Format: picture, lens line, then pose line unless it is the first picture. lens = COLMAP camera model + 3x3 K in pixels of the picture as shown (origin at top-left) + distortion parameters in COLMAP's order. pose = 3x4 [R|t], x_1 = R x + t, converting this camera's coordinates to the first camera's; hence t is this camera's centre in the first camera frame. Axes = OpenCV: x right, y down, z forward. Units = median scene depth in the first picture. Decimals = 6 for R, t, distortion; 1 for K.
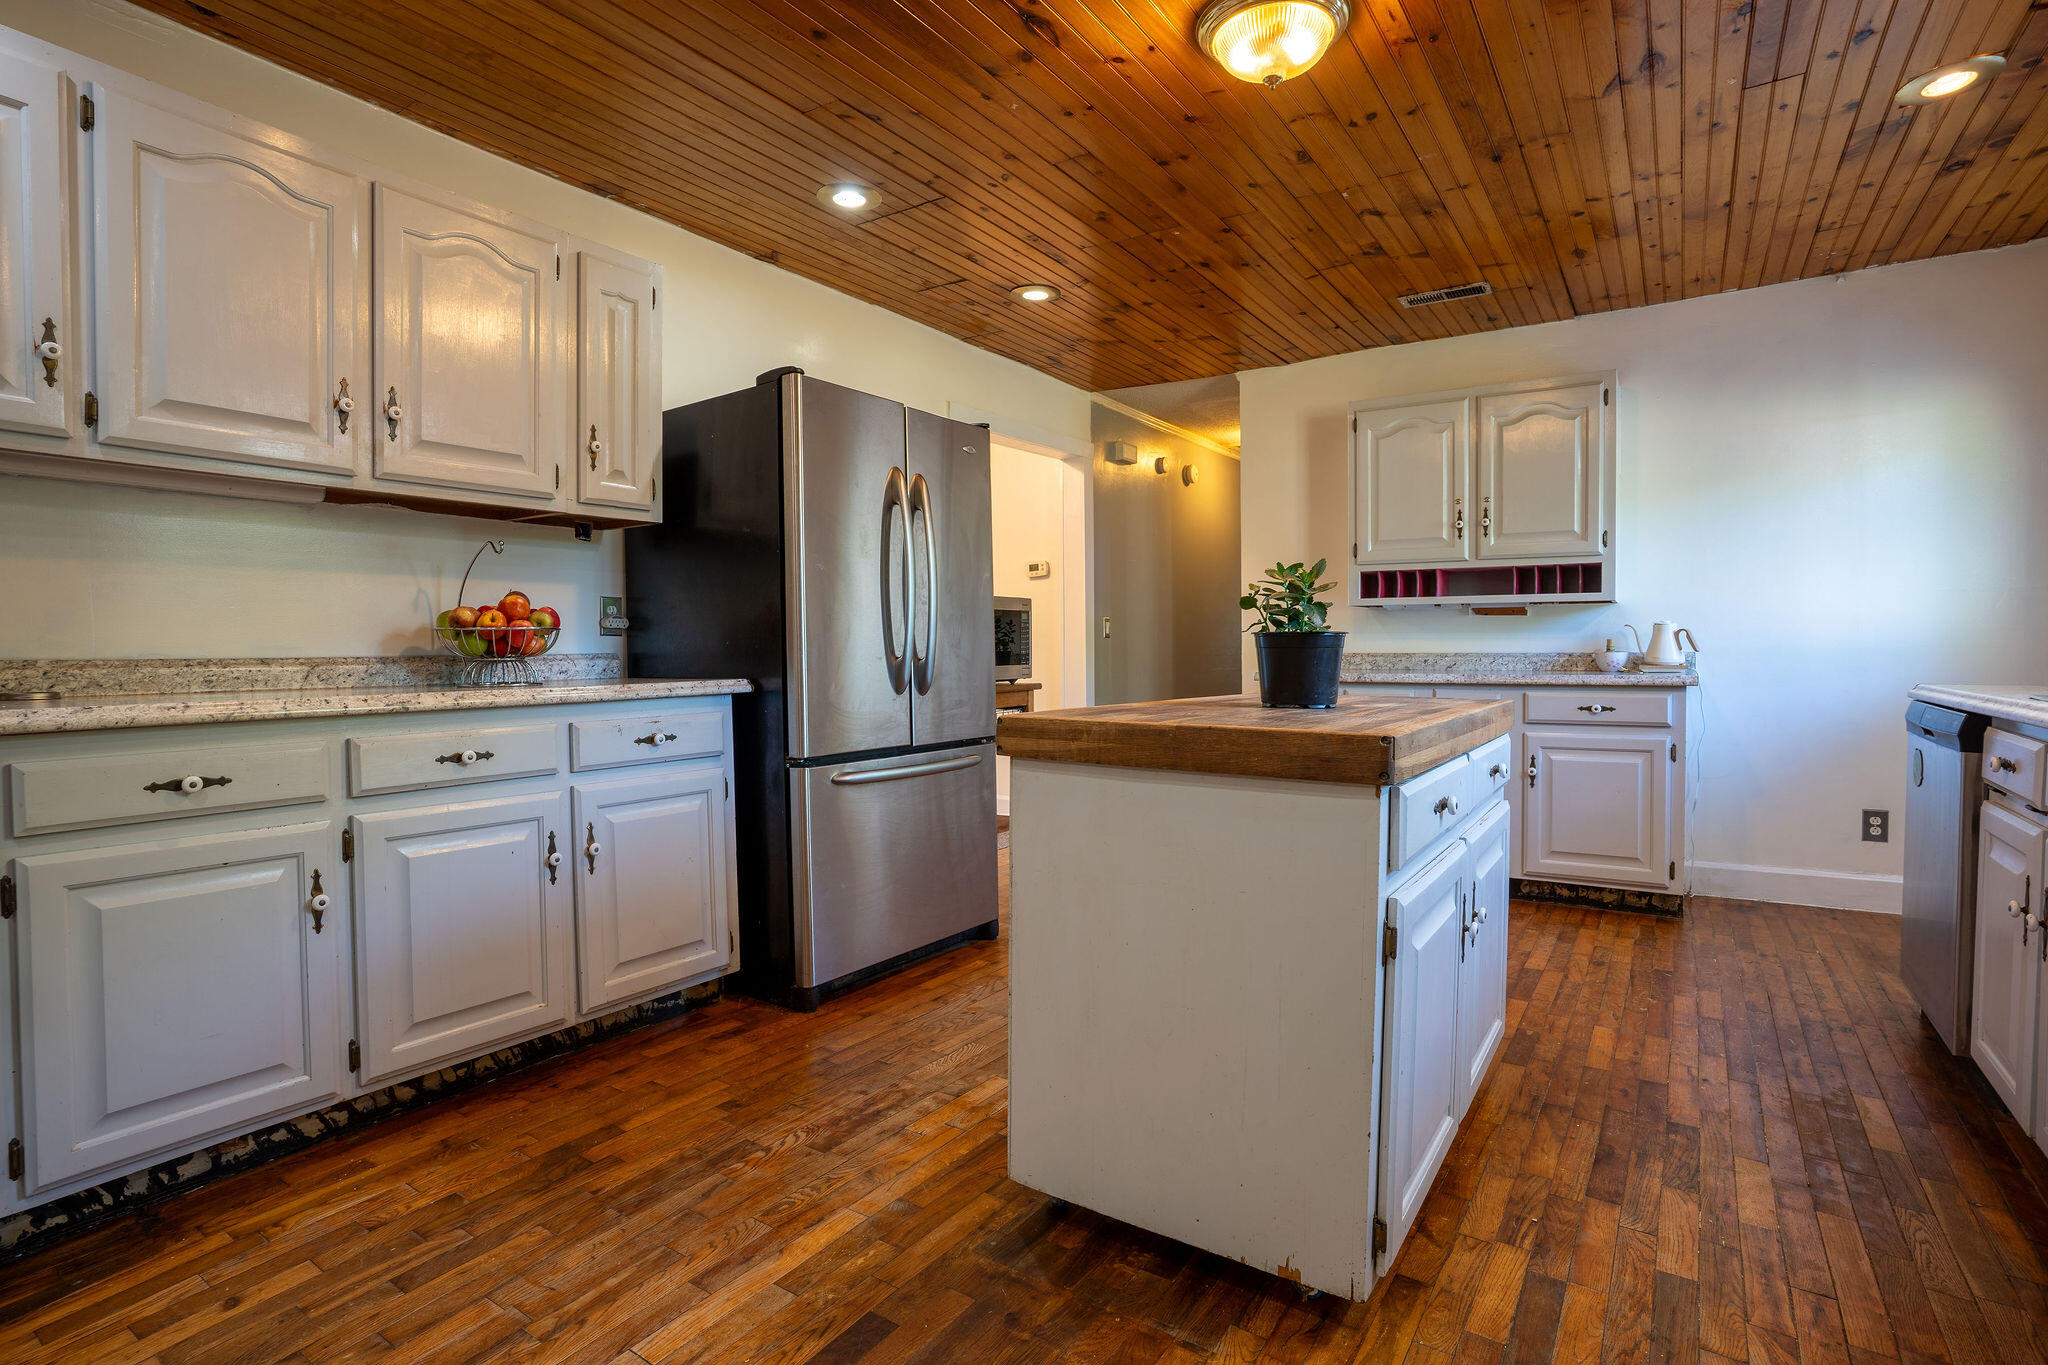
lens RADIAL K [[1019.3, 0, 1016.0], [0, 1019.3, 672.0], [0, 0, 1]] dist [-0.086981, 0.042456]
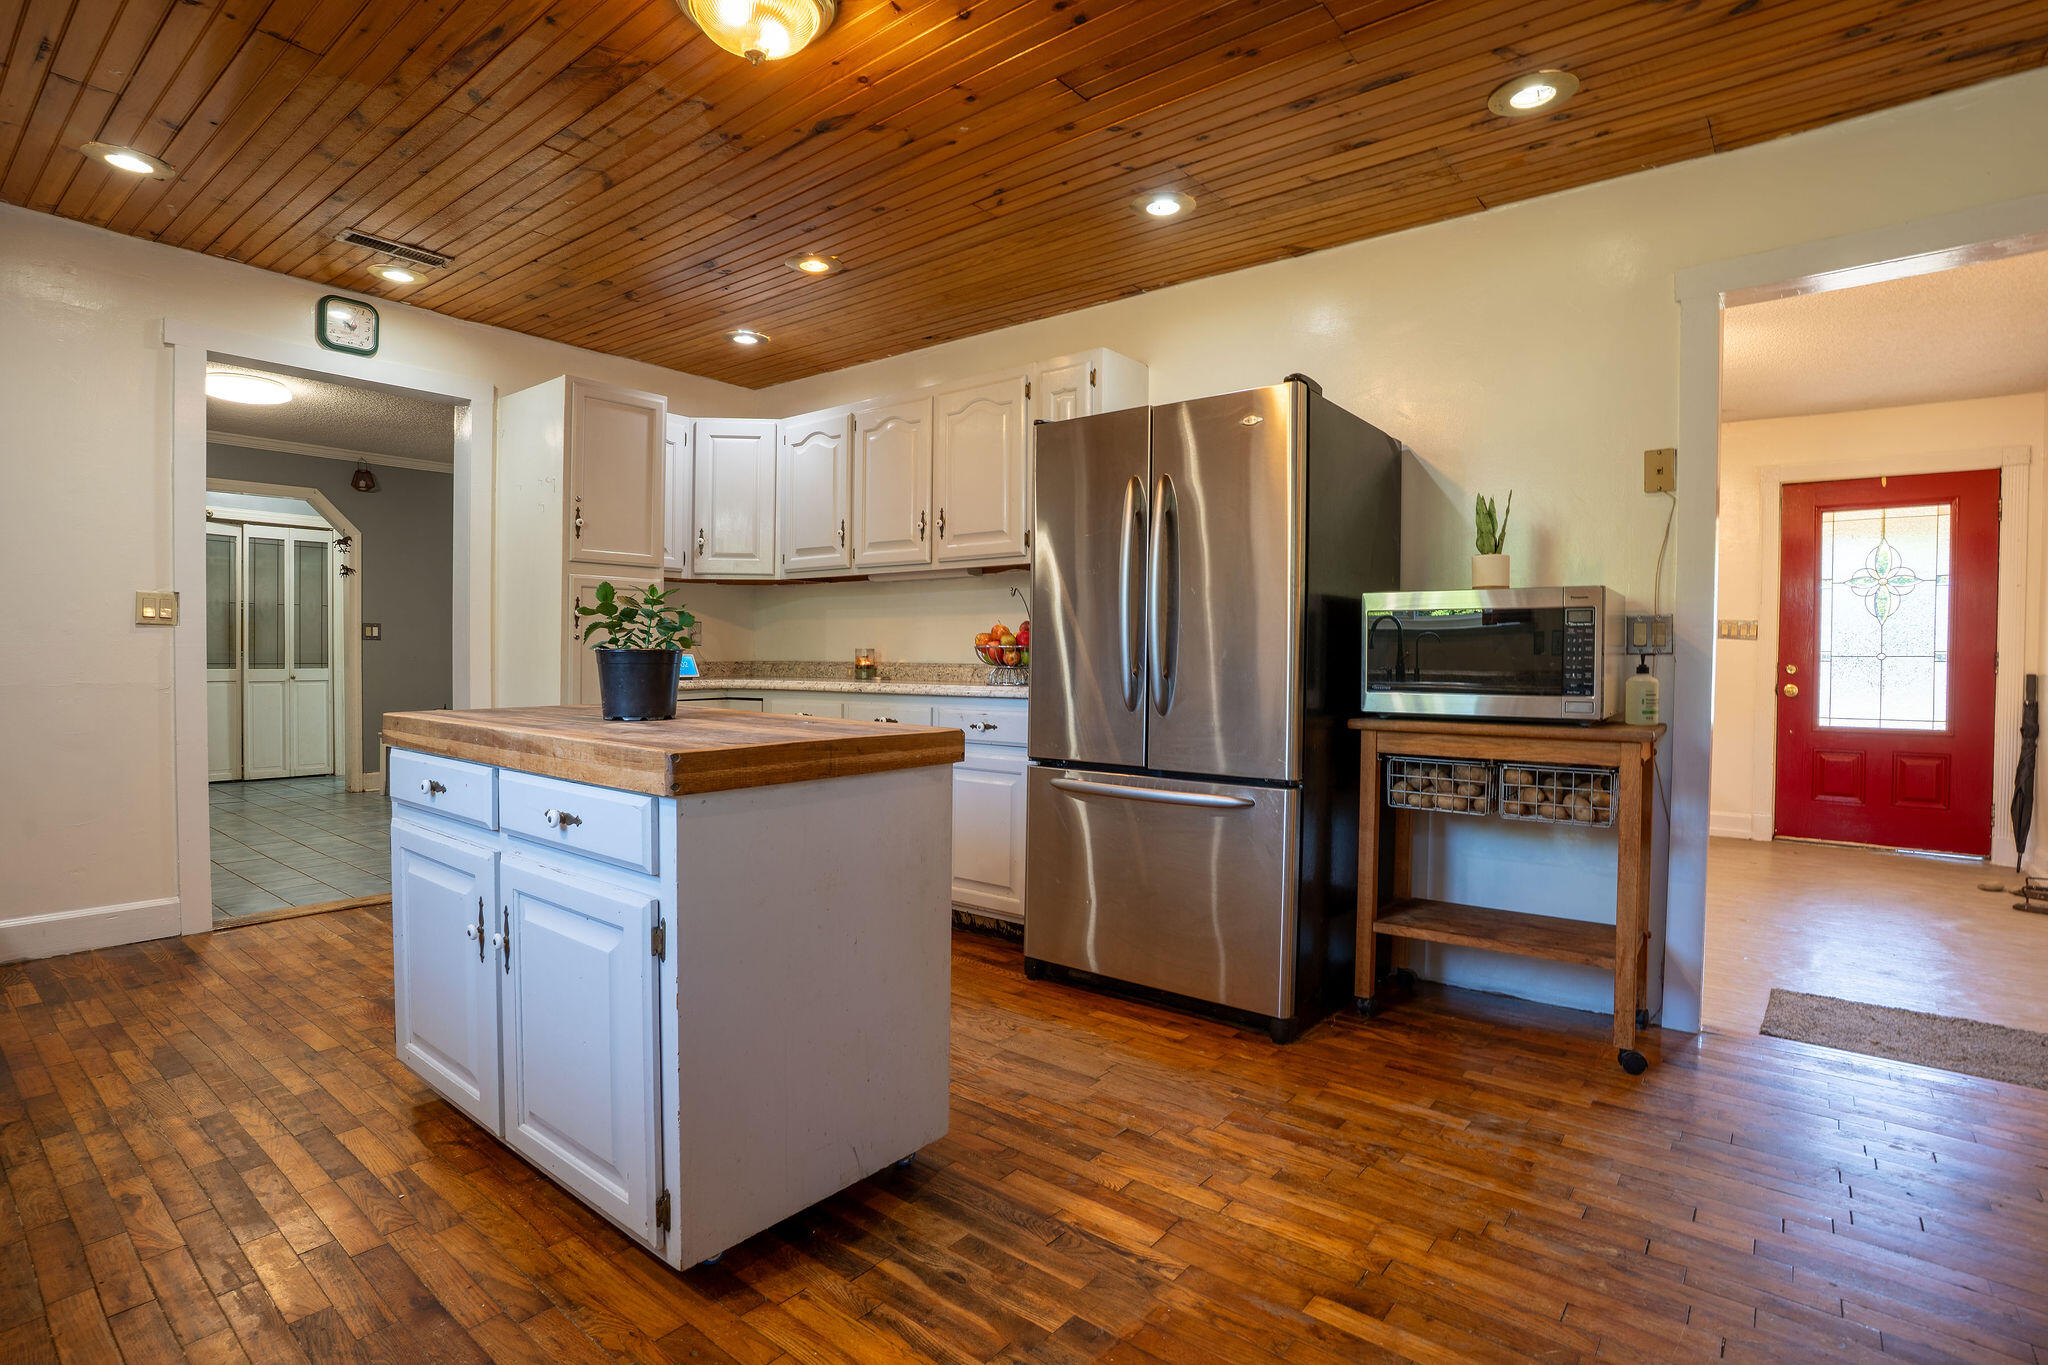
lens RADIAL K [[1019.3, 0, 1016.0], [0, 1019.3, 672.0], [0, 0, 1]] dist [-0.086981, 0.042456]
pose [[-0.098215, 0.019535, -0.994973, 1.031393], [-0.031273, 0.999253, 0.022706, -0.041357], [0.994674, 0.033346, -0.097530, 1.191850]]
